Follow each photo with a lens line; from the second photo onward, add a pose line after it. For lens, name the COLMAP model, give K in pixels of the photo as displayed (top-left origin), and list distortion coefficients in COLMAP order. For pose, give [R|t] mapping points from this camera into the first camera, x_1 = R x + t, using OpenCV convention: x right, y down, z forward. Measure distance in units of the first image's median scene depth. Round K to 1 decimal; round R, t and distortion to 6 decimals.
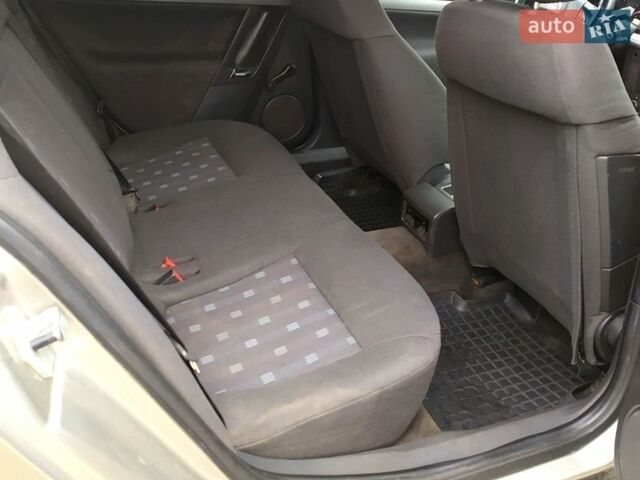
lens RADIAL K [[618.8, 0, 319.5], [0, 618.8, 238.7], [0, 0, 1]] dist [0.051265, 0.000000]
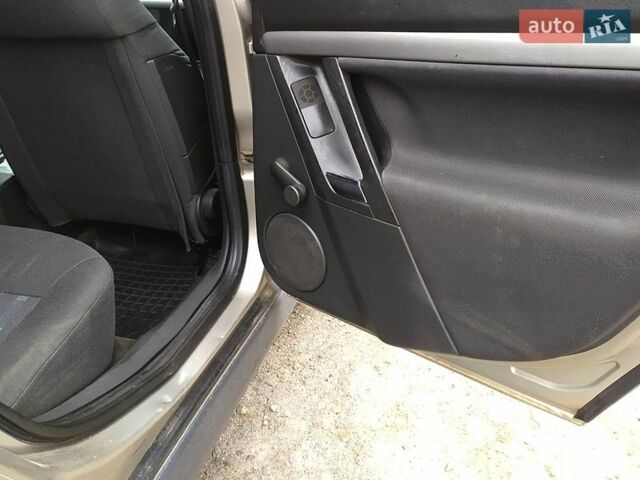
lens RADIAL K [[618.8, 0, 319.7], [0, 618.8, 240.7], [0, 0, 1]] dist [0.051265, 0.000000]
pose [[0.608281, -0.393556, 0.689281, -0.299836], [0.405168, 0.900710, 0.156720, 0.120124], [-0.682520, 0.183945, 0.707341, -0.004796]]
